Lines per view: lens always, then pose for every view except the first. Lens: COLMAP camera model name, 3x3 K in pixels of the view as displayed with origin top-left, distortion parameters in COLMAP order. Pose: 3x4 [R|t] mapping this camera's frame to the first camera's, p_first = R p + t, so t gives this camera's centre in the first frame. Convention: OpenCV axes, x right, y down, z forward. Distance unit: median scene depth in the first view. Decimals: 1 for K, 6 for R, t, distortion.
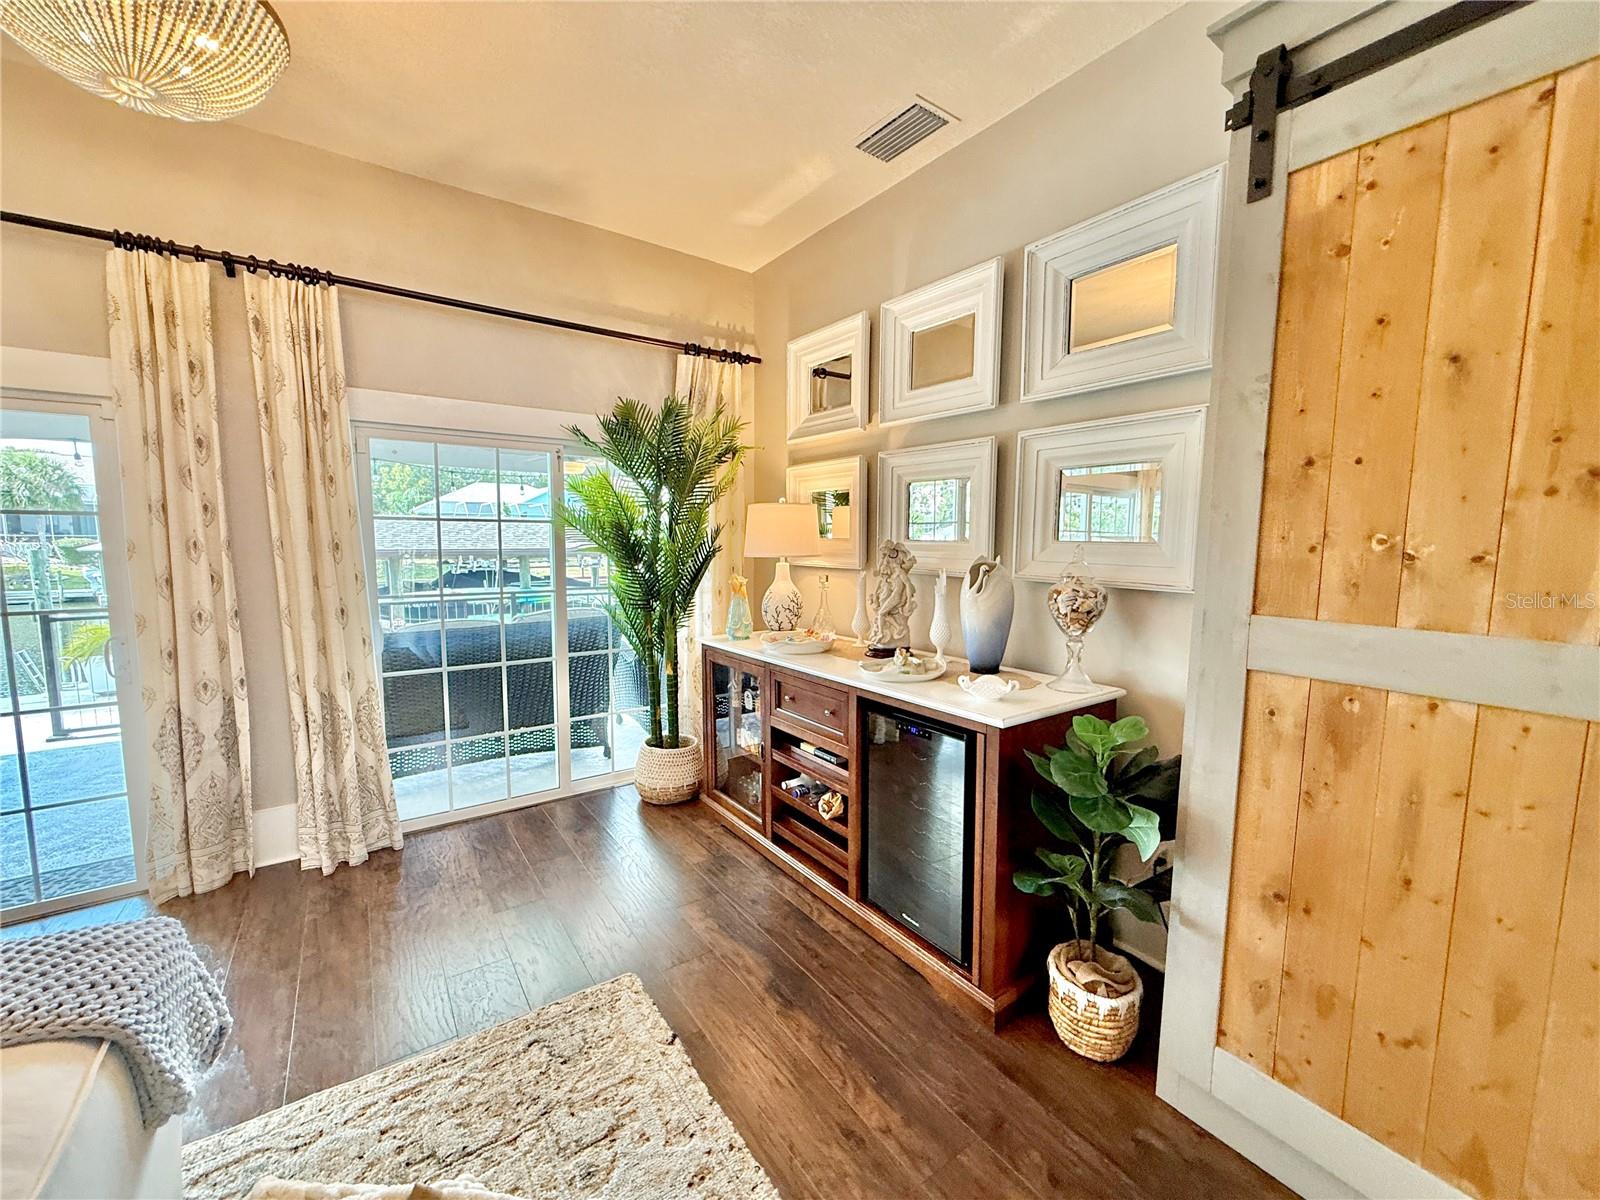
lens RADIAL K [[637.5, 0, 796.9], [0, 637.5, 599.6], [0, 0, 1]] dist [-0.001467, 0.000772]
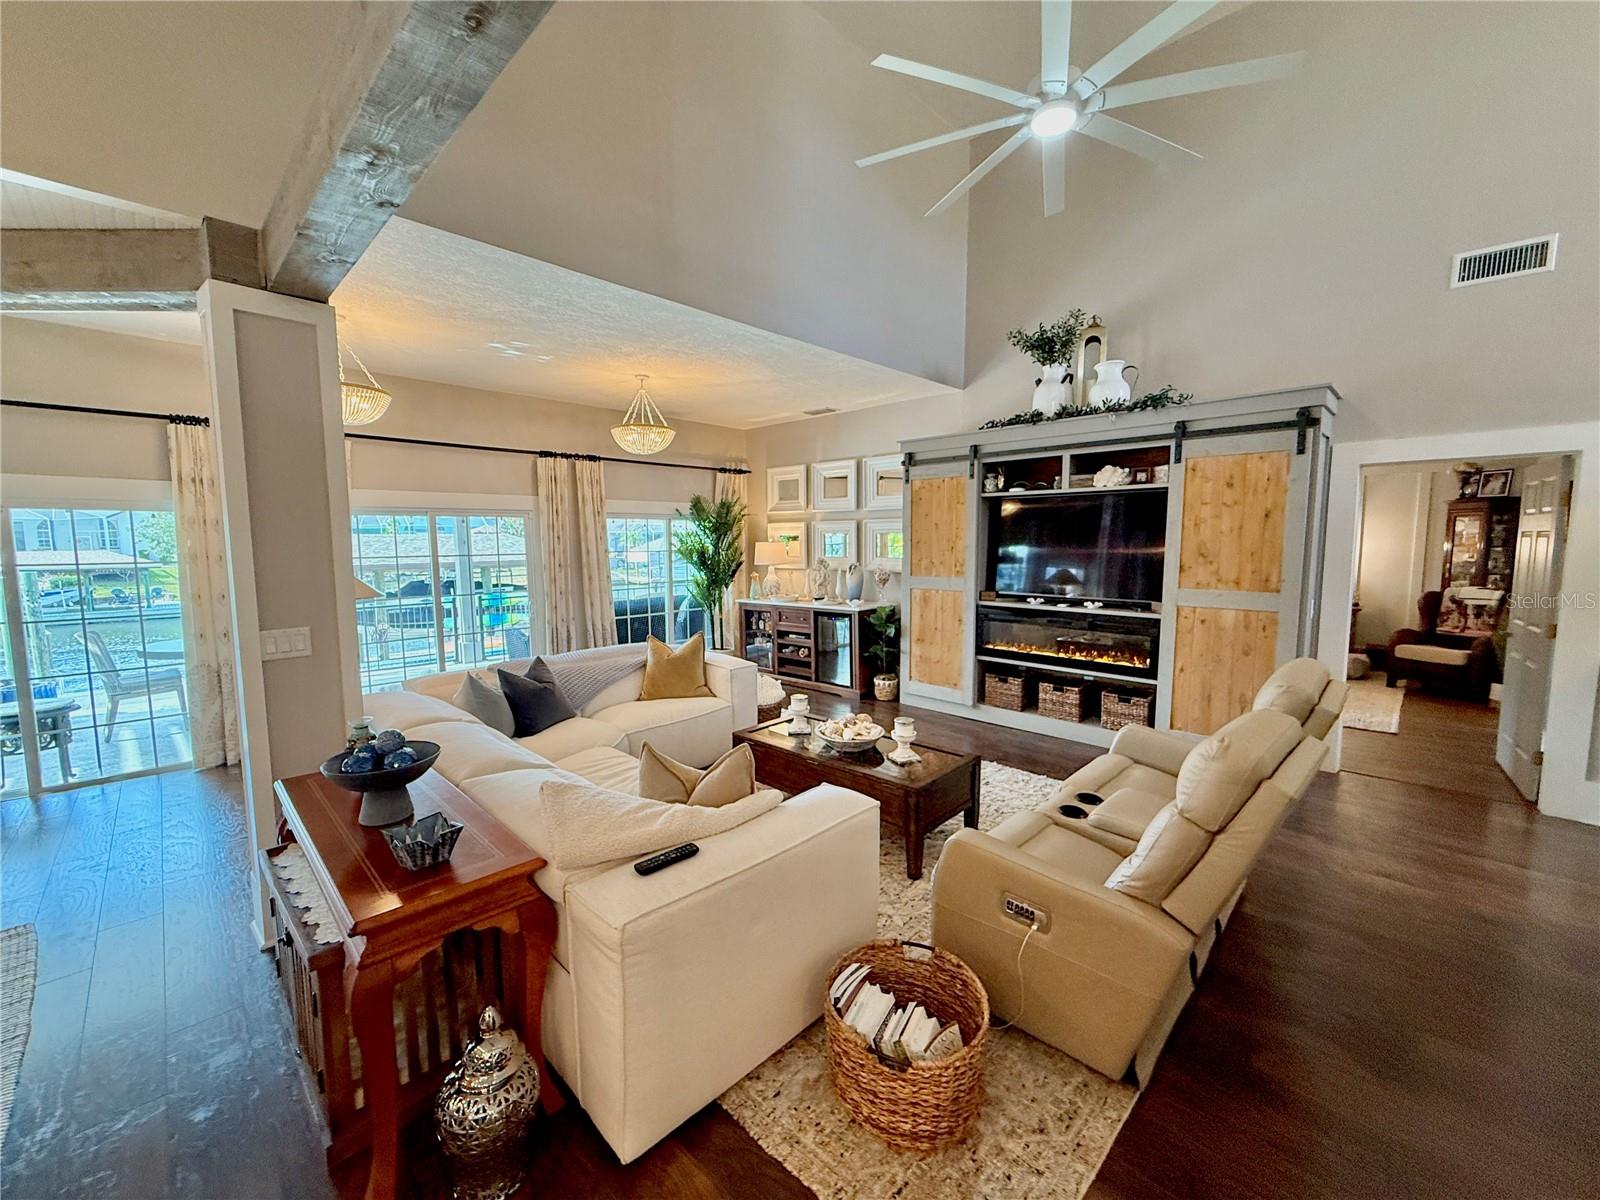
lens RADIAL K [[637.5, 0, 797.0], [0, 637.5, 598.7], [0, 0, 1]] dist [-0.001467, 0.000772]
pose [[0.984279, -0.032131, 0.173673, -0.448075], [0.033403, 0.999432, -0.004403, 0.095219], [-0.173433, 0.010135, 0.984794, -1.732347]]
